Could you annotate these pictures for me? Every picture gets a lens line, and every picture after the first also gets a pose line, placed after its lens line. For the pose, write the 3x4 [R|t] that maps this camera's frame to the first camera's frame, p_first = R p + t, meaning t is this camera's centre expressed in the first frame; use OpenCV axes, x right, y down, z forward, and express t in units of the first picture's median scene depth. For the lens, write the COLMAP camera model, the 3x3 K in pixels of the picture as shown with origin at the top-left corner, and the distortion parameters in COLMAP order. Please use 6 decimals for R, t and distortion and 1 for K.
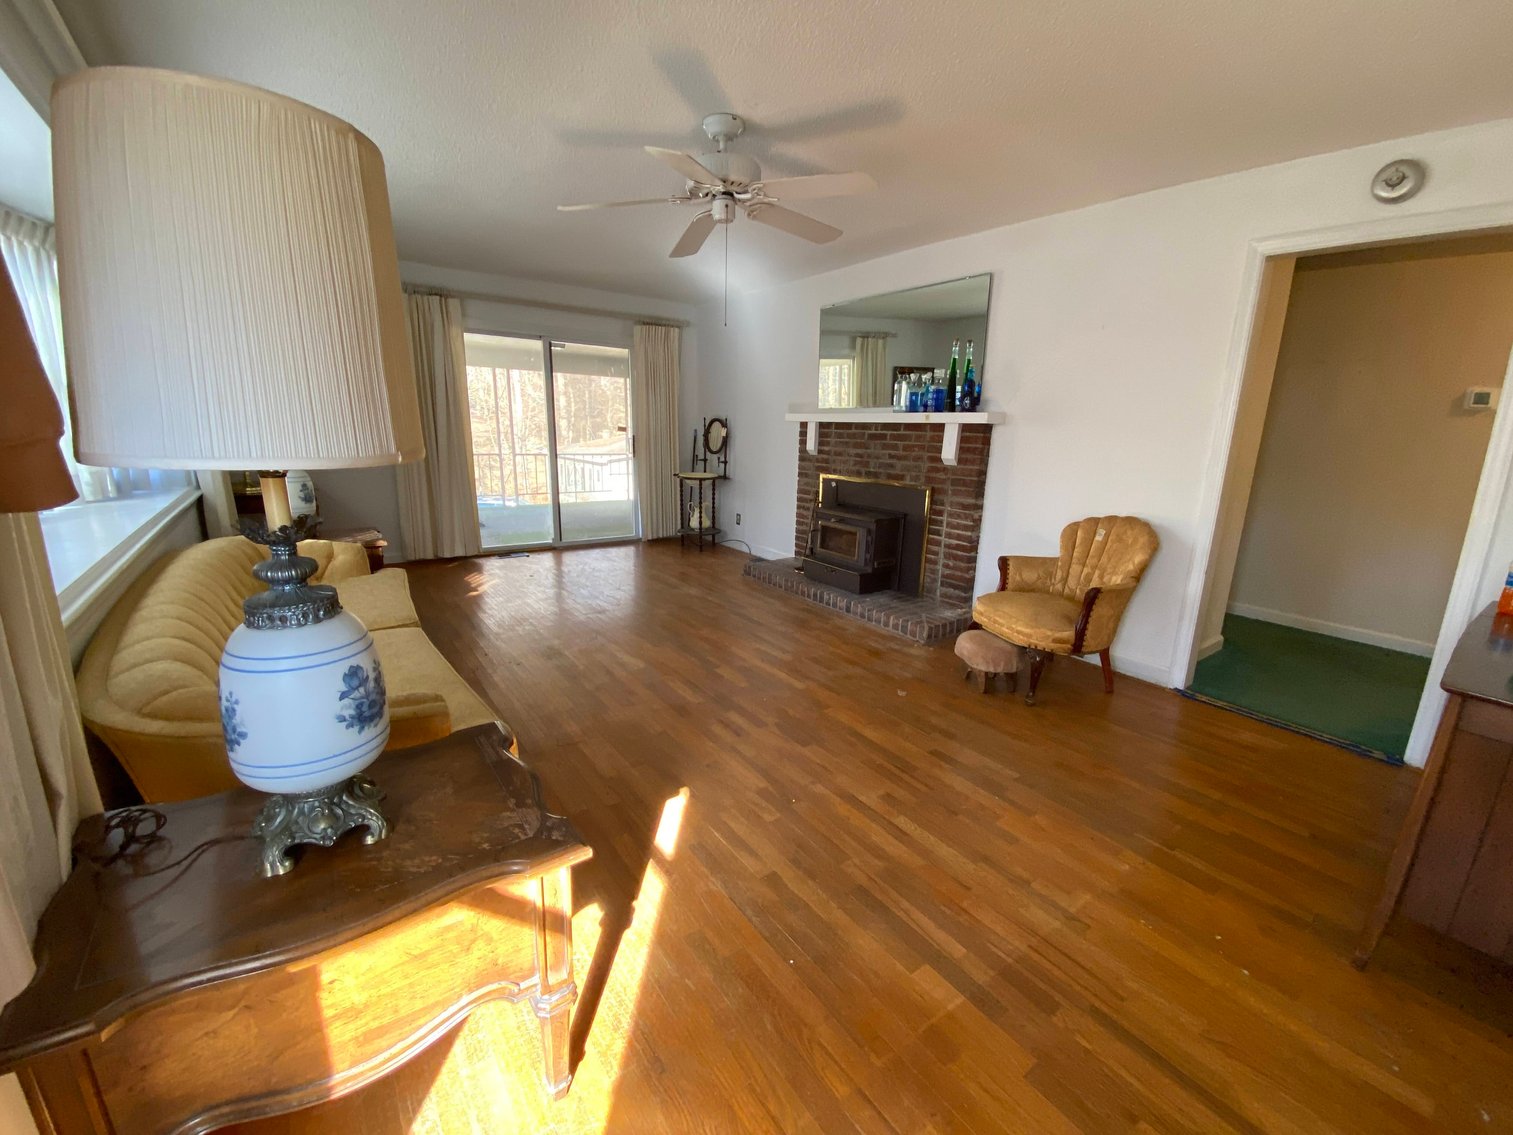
lens RADIAL K [[609.3, 0, 755.8], [0, 609.3, 567.2], [0, 0, 1]] dist [0.017524, -0.017713]
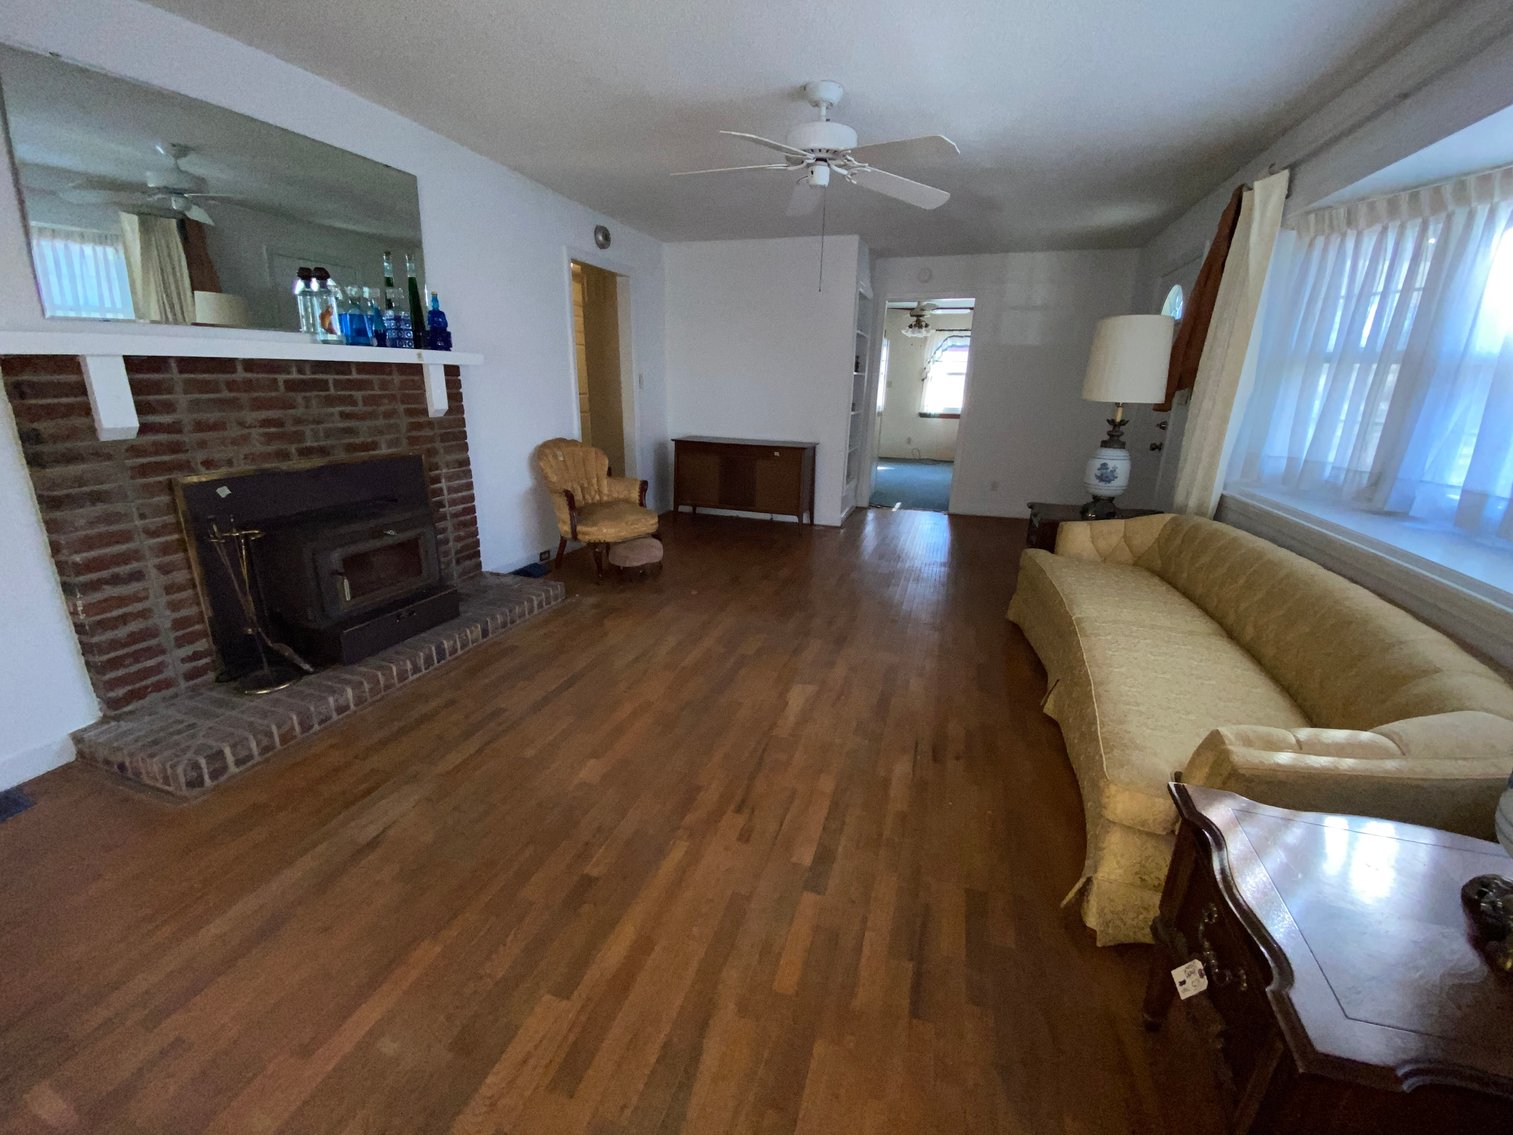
lens RADIAL K [[609.3, 0, 759.8], [0, 609.3, 566.1], [0, 0, 1]] dist [0.017524, -0.017713]
pose [[-0.594351, -0.274140, 0.756039, -0.616560], [0.142359, 0.889395, 0.434409, -0.292308], [-0.791506, 0.365820, -0.489586, 1.170076]]
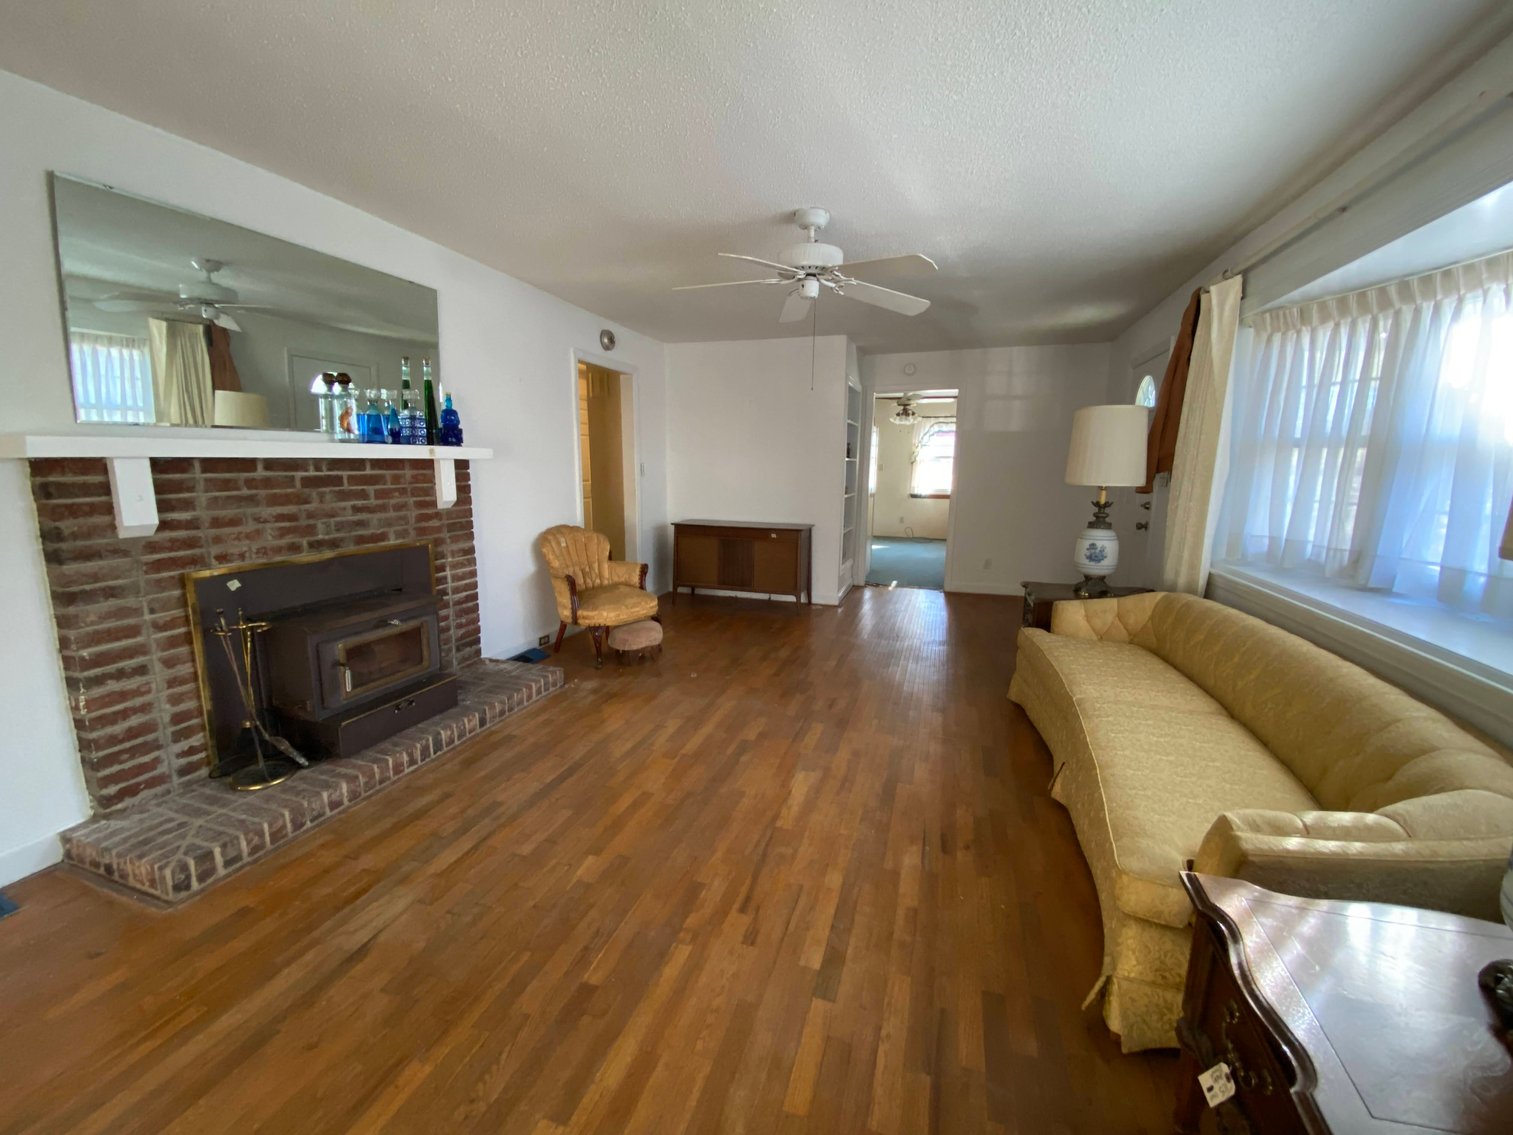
lens RADIAL K [[609.3, 0, 759.7], [0, 609.3, 567.9], [0, 0, 1]] dist [0.017524, -0.017713]
pose [[-0.601368, -0.169213, 0.780848, -0.621820], [0.153114, 0.934794, 0.320494, -0.302977], [-0.784164, 0.312294, -0.536246, 1.176344]]
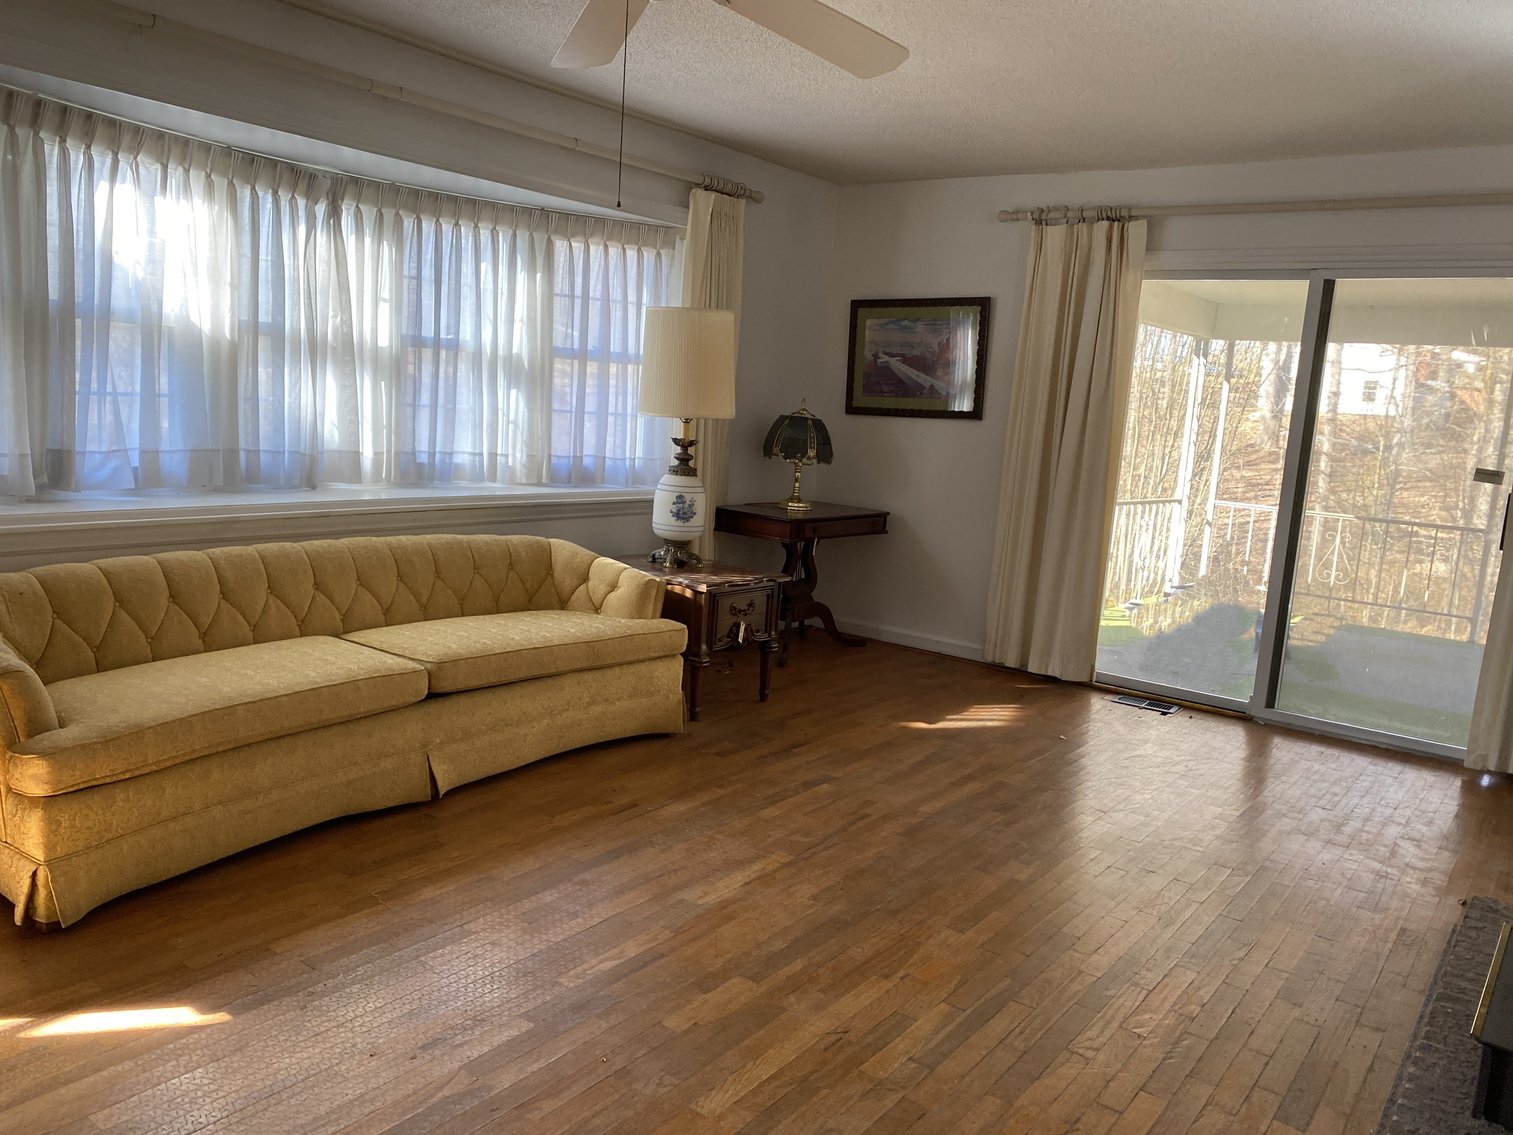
lens RADIAL K [[1147.4, 0, 766.8], [0, 1147.4, 569.4], [0, 0, 1]] dist [0.030749, -0.051393]
pose [[0.303988, 0.142151, -0.942011, 0.563866], [-0.277146, 0.959234, 0.055314, -0.135864], [0.911472, 0.244260, 0.330992, 0.569124]]
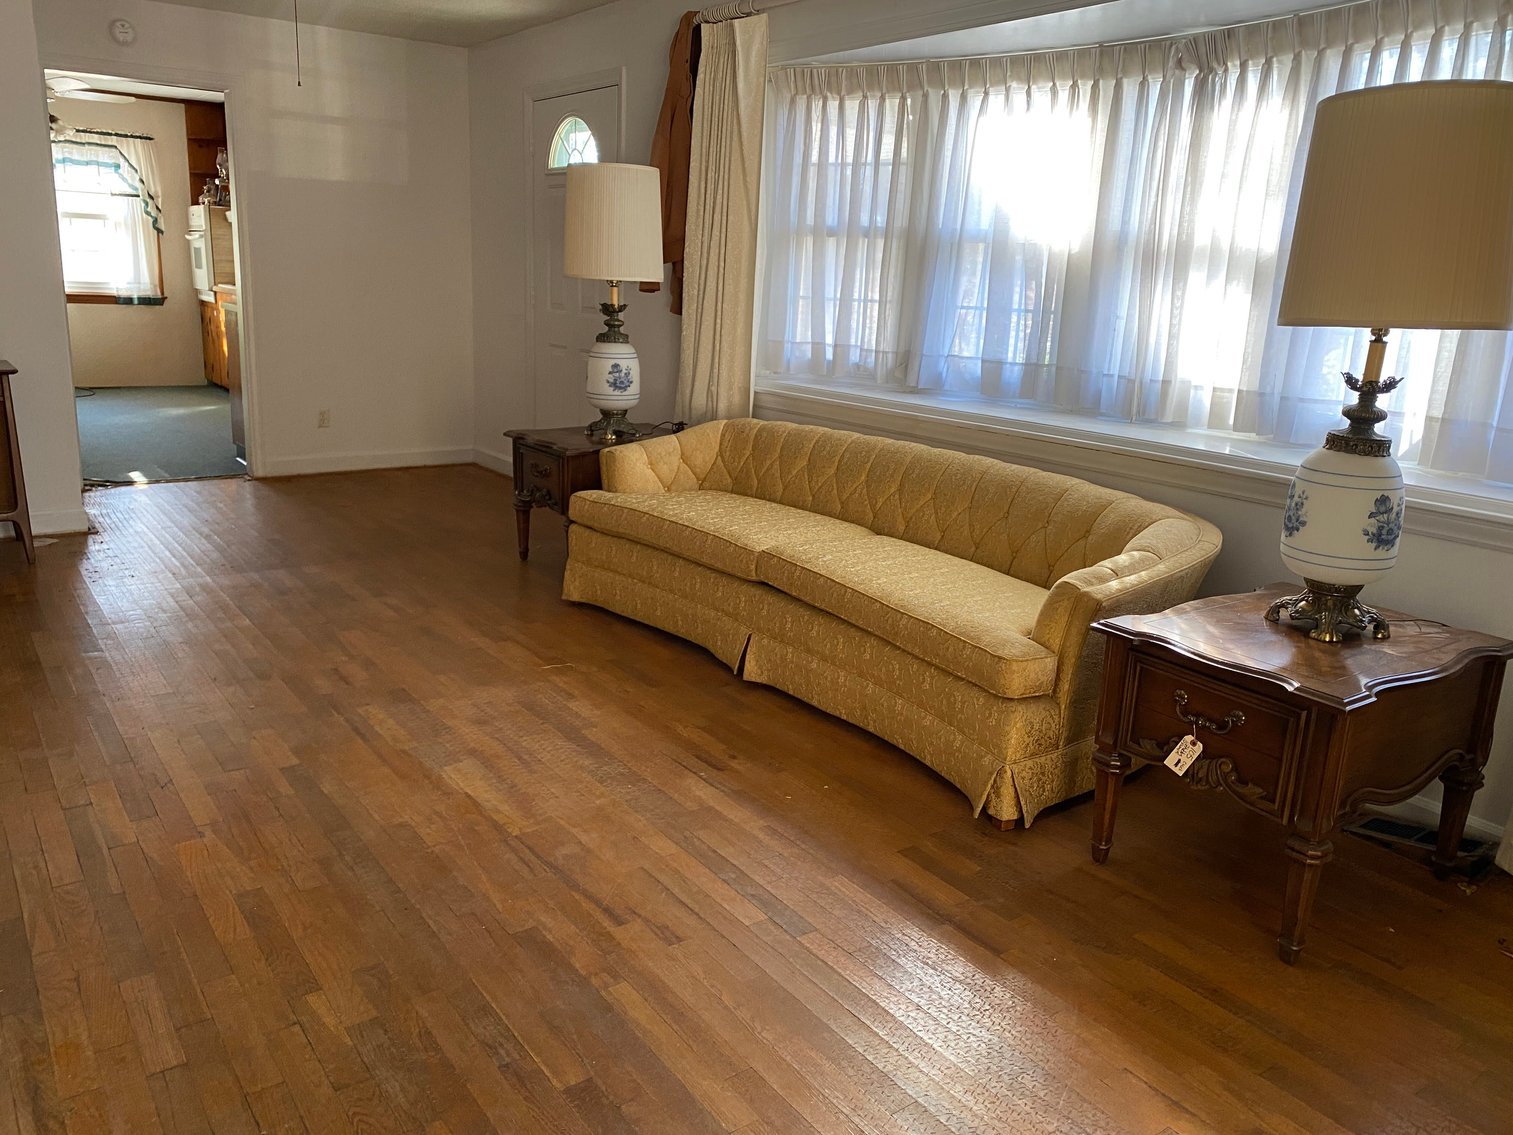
lens RADIAL K [[1147.4, 0, 756.3], [0, 1147.4, 559.9], [0, 0, 1]] dist [0.030749, -0.051393]
pose [[-0.997411, -0.068527, -0.021786, -0.334678], [-0.070913, 0.887202, 0.455898, -0.347494], [-0.011913, 0.456263, -0.889765, 1.456799]]
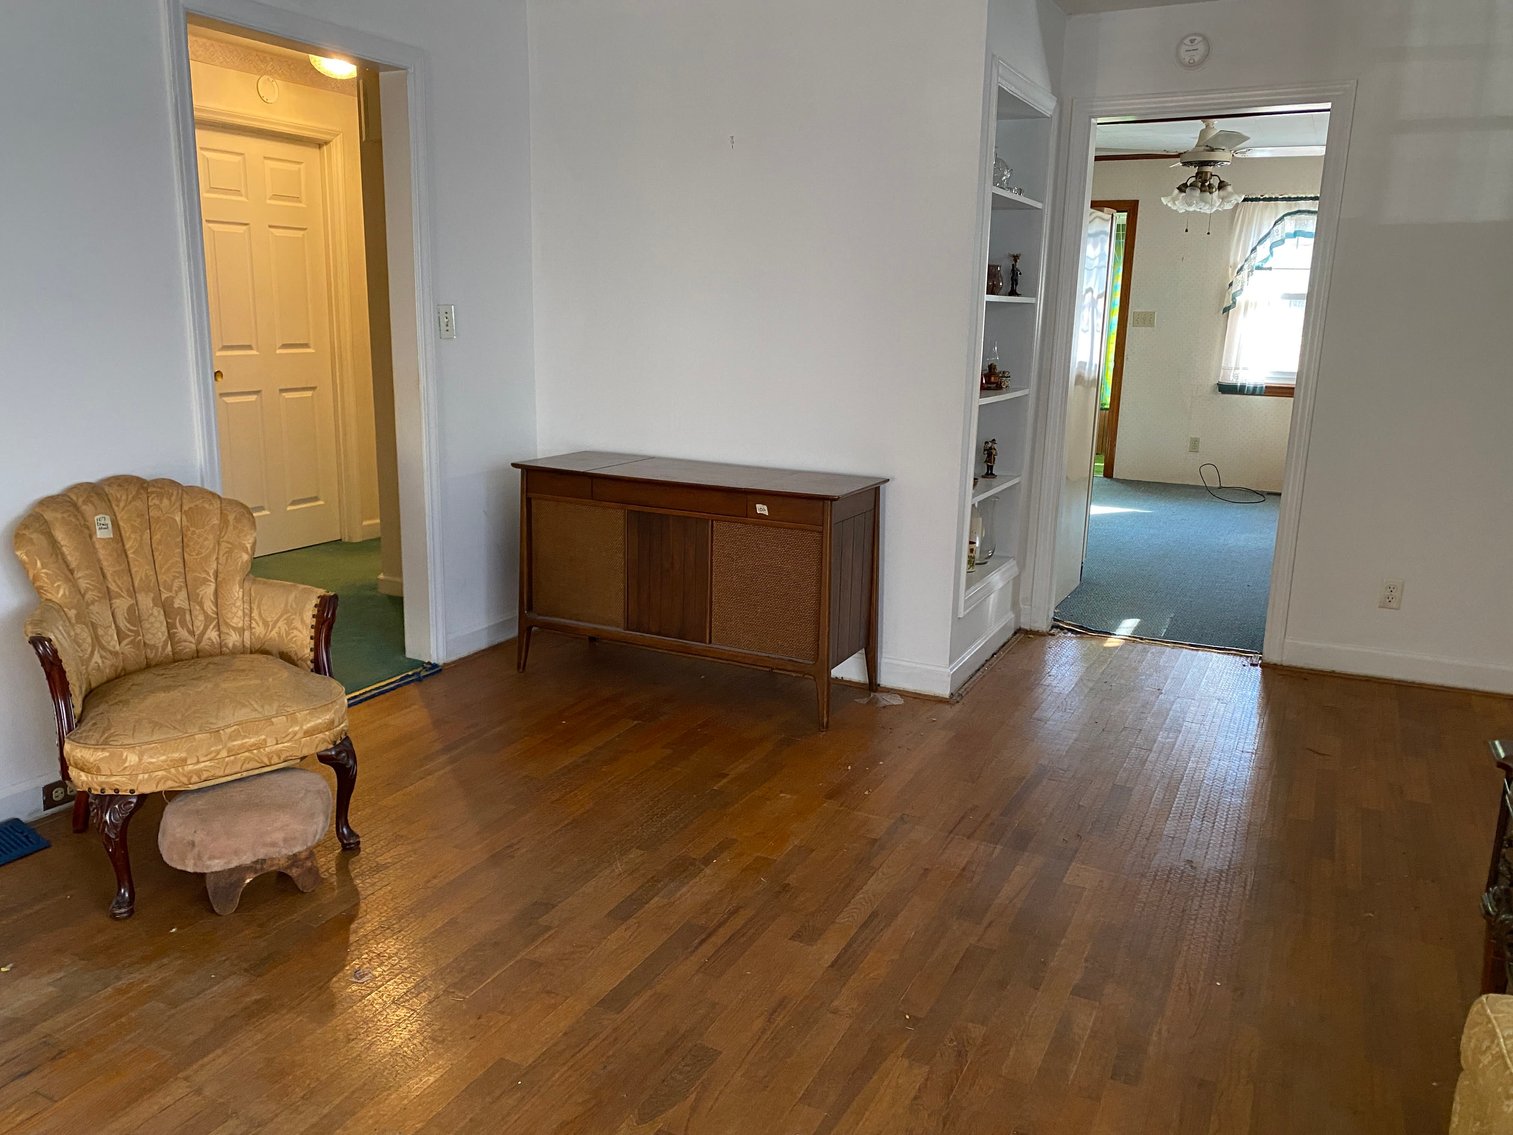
lens RADIAL K [[1147.4, 0, 756.8], [0, 1147.4, 549.2], [0, 0, 1]] dist [0.030749, -0.051393]
pose [[-0.461379, -0.219218, 0.859693, -0.371675], [0.170202, 0.929125, 0.328266, -0.204817], [-0.870724, 0.297777, -0.391367, 0.772250]]
